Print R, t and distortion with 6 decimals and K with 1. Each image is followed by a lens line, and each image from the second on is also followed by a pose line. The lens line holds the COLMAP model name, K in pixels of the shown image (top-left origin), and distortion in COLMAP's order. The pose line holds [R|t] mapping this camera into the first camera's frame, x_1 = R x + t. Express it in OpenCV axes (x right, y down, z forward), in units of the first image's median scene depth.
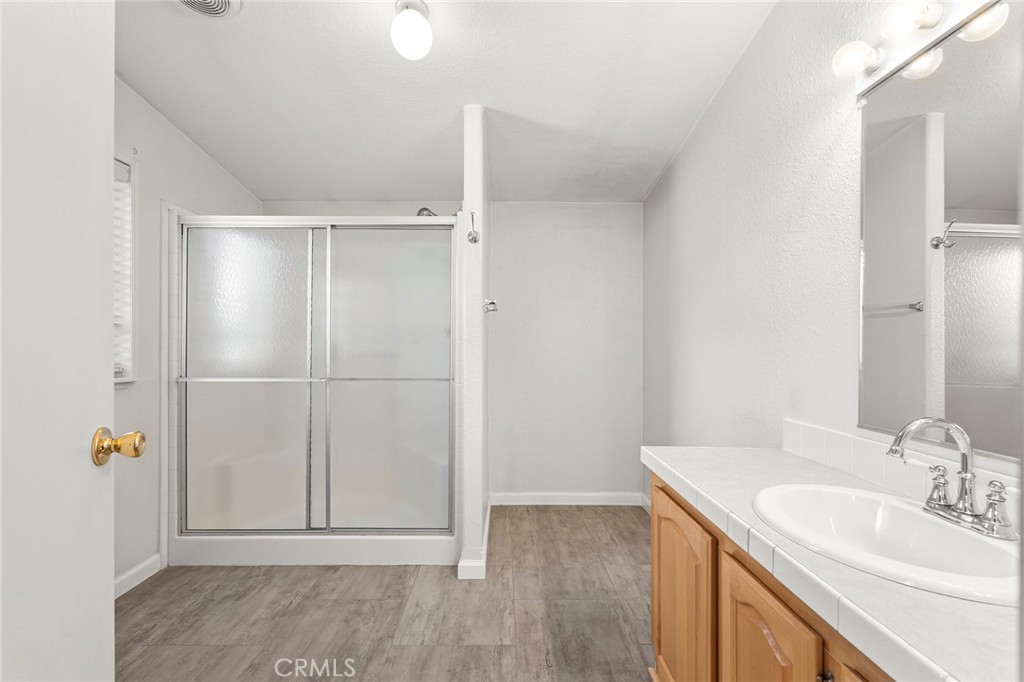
lens RADIAL K [[470.9, 0, 521.3], [0, 470.9, 343.9], [0, 0, 1]] dist [-0.002647, 0.000203]
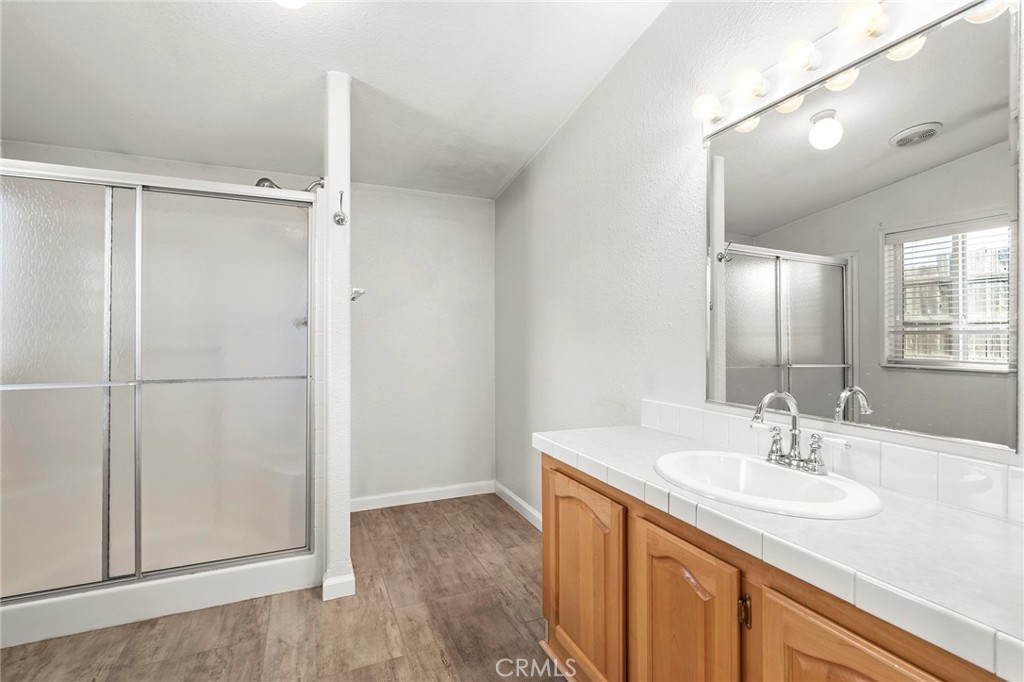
lens RADIAL K [[470.9, 0, 541.1], [0, 470.9, 333.6], [0, 0, 1]] dist [-0.002647, 0.000203]
pose [[0.915825, -0.000107, 0.401578, -0.123298], [0.002304, 0.999985, -0.004987, -0.000173], [-0.401571, 0.005493, 0.915811, 0.019631]]
